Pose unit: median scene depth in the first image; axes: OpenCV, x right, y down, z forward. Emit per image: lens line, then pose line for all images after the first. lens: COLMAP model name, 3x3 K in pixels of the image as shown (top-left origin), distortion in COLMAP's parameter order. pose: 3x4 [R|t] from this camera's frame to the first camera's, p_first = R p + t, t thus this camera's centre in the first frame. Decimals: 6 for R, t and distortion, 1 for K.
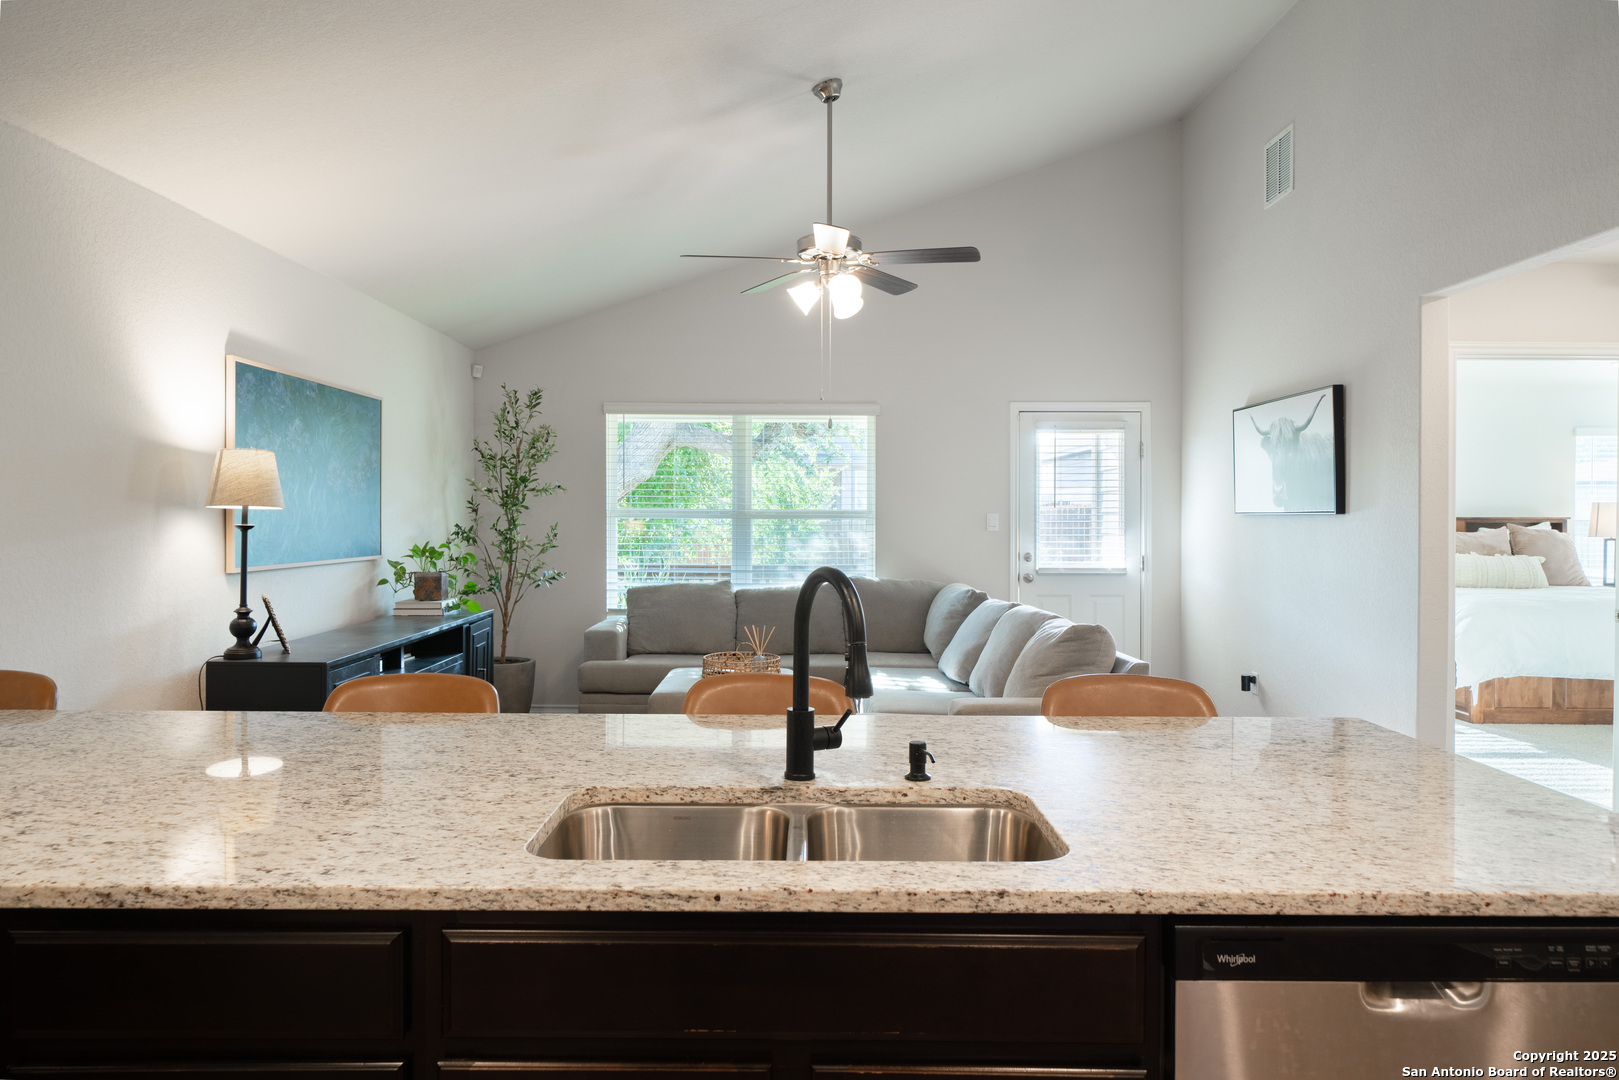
lens RADIAL K [[1080.5, 0, 806.6], [0, 1080.5, 509.9], [0, 0, 1]] dist [-0.000992, -0.001085]
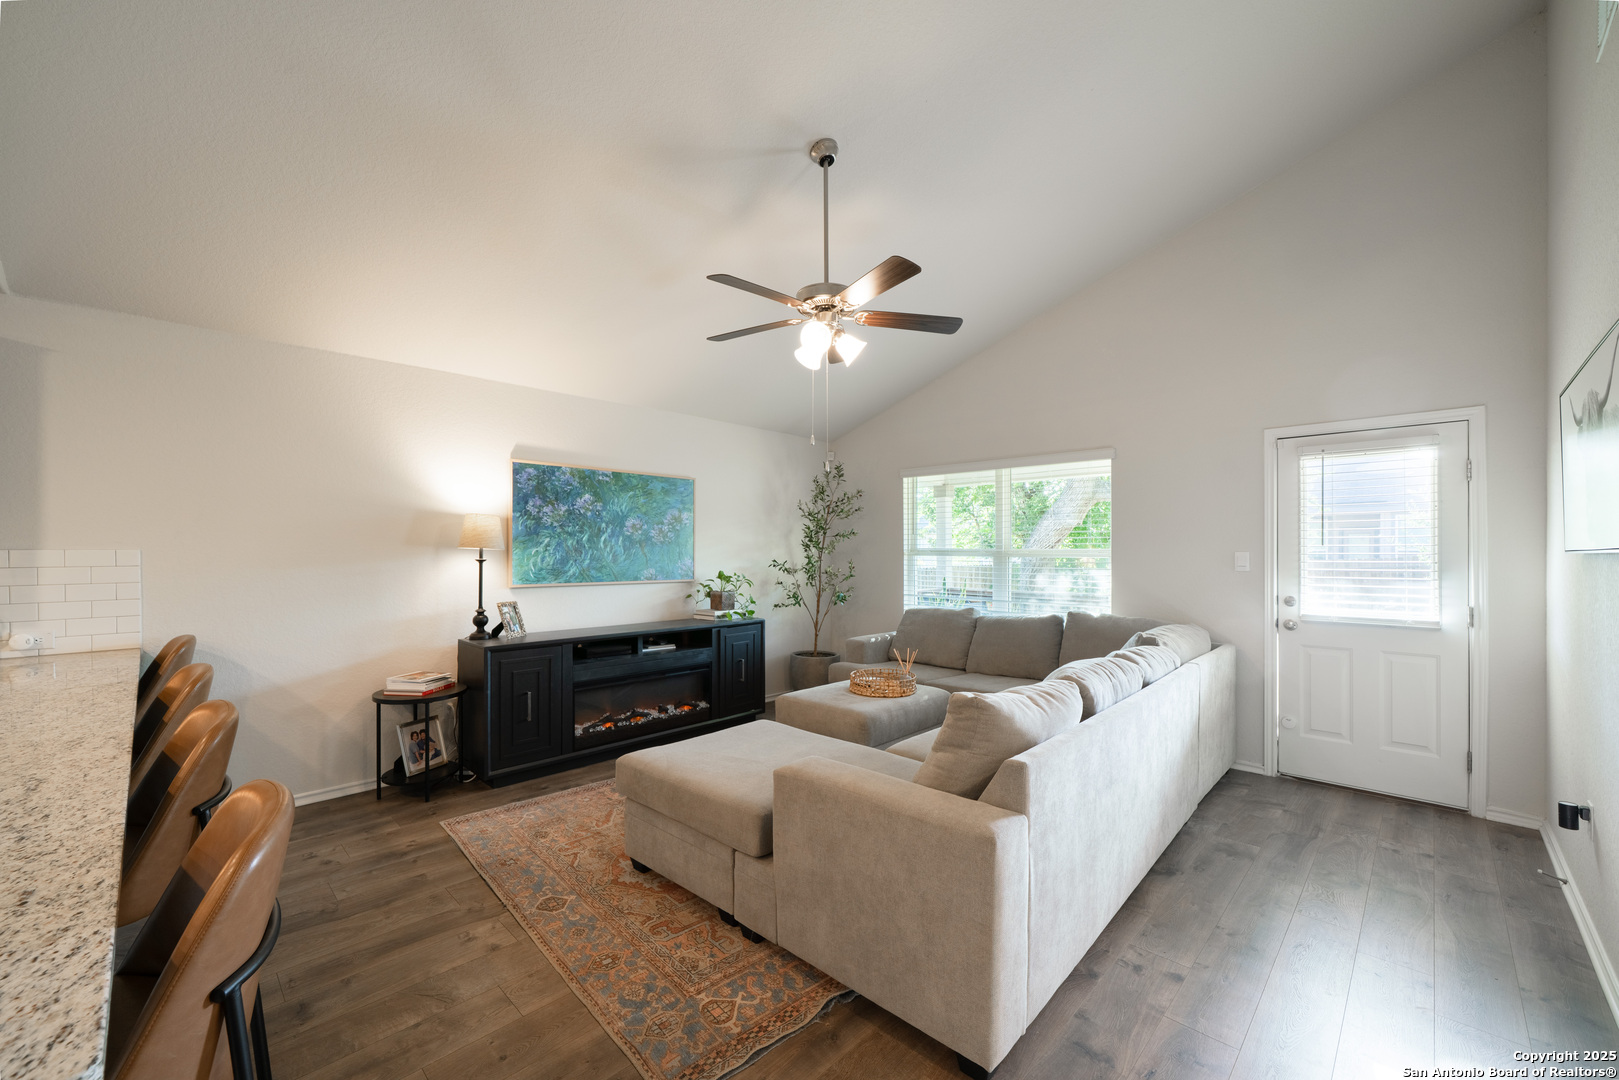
lens RADIAL K [[653.4, 0, 810.0], [0, 653.4, 547.0], [0, 0, 1]] dist [-0.000293, -0.000061]
pose [[0.720618, -0.006851, -0.693299, 0.296825], [0.002429, 0.999970, -0.007356, 0.002079], [0.693328, 0.003617, 0.720613, 0.344733]]
